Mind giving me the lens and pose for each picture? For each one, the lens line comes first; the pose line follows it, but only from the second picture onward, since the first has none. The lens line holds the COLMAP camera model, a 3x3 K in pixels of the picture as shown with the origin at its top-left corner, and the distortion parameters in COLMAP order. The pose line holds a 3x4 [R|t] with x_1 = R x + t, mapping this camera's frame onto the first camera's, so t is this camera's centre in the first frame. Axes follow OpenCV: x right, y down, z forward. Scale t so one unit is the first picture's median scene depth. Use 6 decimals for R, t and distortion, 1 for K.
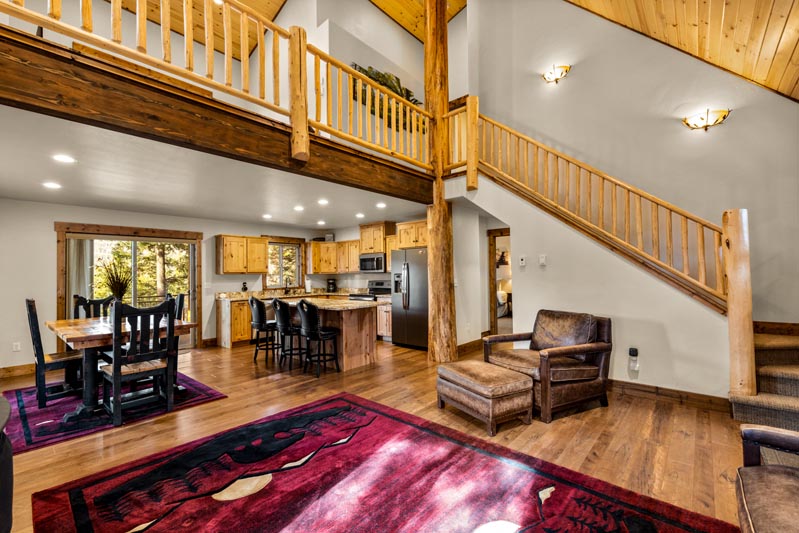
lens RADIAL K [[349.1, 0, 398.6], [0, 349.1, 267.1], [0, 0, 1]] dist [0.001825, 0.000103]
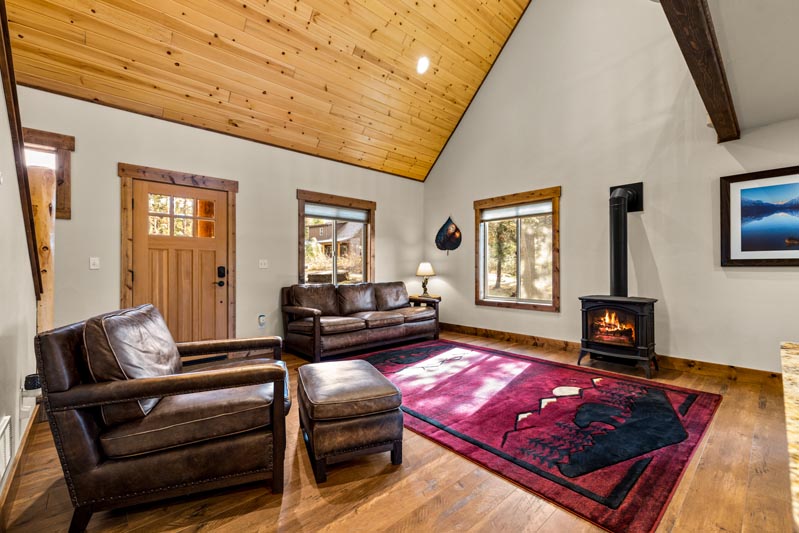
lens RADIAL K [[341.6, 0, 397.5], [0, 341.6, 266.3], [0, 0, 1]] dist [0.001139, -0.000525]
pose [[-0.993528, 0.018516, 0.112069, 0.024988], [0.015464, 0.999487, -0.028045, 0.044778], [-0.112531, -0.026130, -0.993305, 0.754203]]
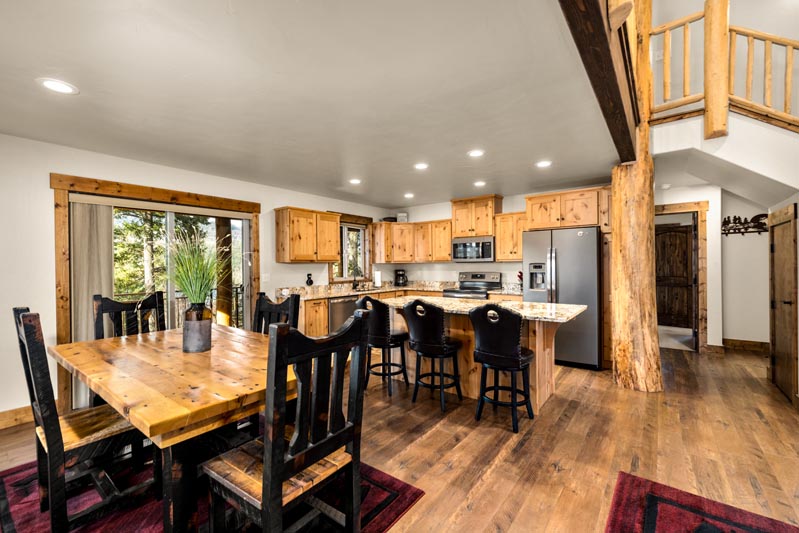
lens RADIAL K [[341.6, 0, 397.5], [0, 341.6, 266.3], [0, 0, 1]] dist [0.001139, -0.000525]
pose [[0.998188, 0.006123, 0.059862, -0.299390], [-0.007507, 0.999709, 0.022918, 0.009996], [-0.059704, -0.023326, 0.997944, 0.264687]]
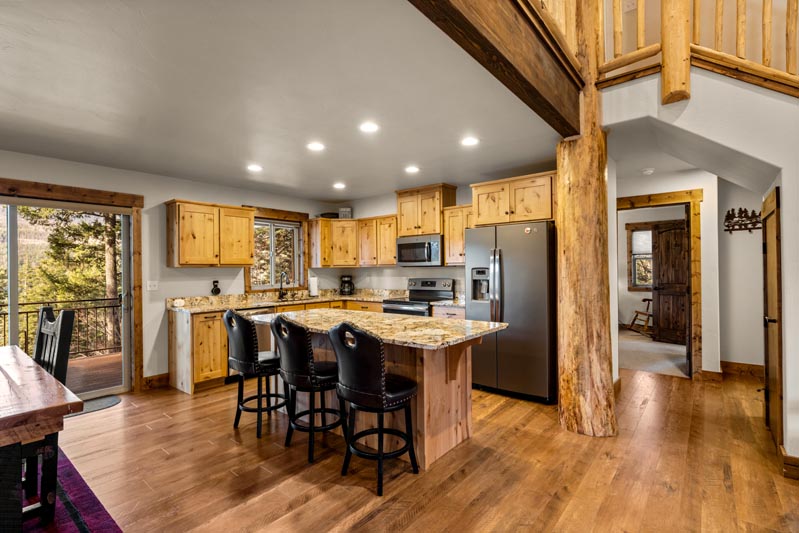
lens RADIAL K [[382.0, 0, 397.5], [0, 382.0, 268.6], [0, 0, 1]] dist [-0.004988, 0.000672]
pose [[0.999546, 0.005415, 0.029647, -0.141241], [-0.005964, 0.999812, 0.018467, 0.008366], [-0.029542, -0.018635, 0.999390, 0.319745]]
